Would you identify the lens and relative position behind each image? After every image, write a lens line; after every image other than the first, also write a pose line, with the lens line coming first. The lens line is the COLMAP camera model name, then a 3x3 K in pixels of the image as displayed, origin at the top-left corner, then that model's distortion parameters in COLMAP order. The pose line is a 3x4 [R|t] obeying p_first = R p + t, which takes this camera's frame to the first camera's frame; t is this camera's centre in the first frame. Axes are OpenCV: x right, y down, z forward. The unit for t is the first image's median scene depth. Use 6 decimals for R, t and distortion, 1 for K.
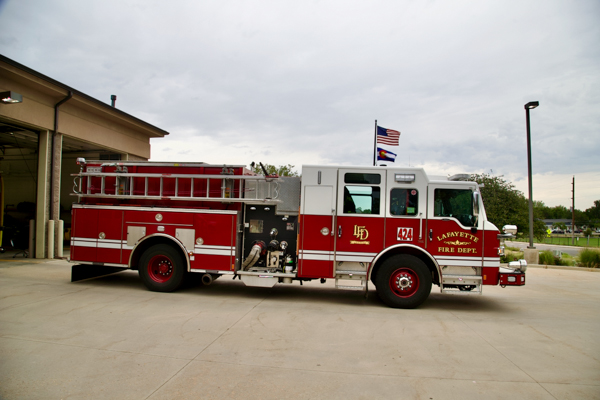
lens RADIAL K [[398.4, 0, 314.1], [0, 398.4, 201.7], [0, 0, 1]] dist [-0.093715, 0.012073]
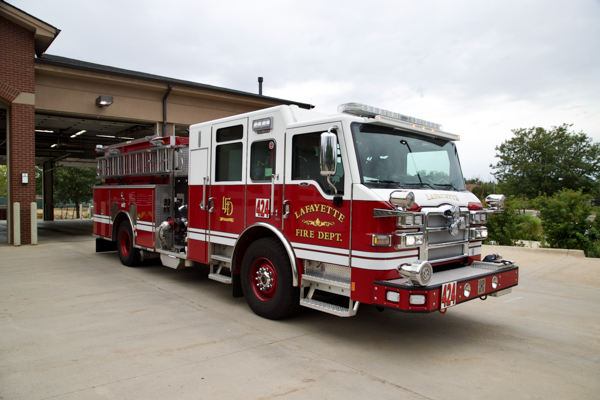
lens RADIAL K [[445.7, 0, 303.8], [0, 445.7, 203.1], [0, 0, 1]] dist [-0.060851, 0.014641]
pose [[0.732587, -0.013140, -0.680547, 0.766947], [0.044291, 0.998615, 0.028396, 0.052311], [0.679231, -0.050945, 0.732154, 0.471090]]
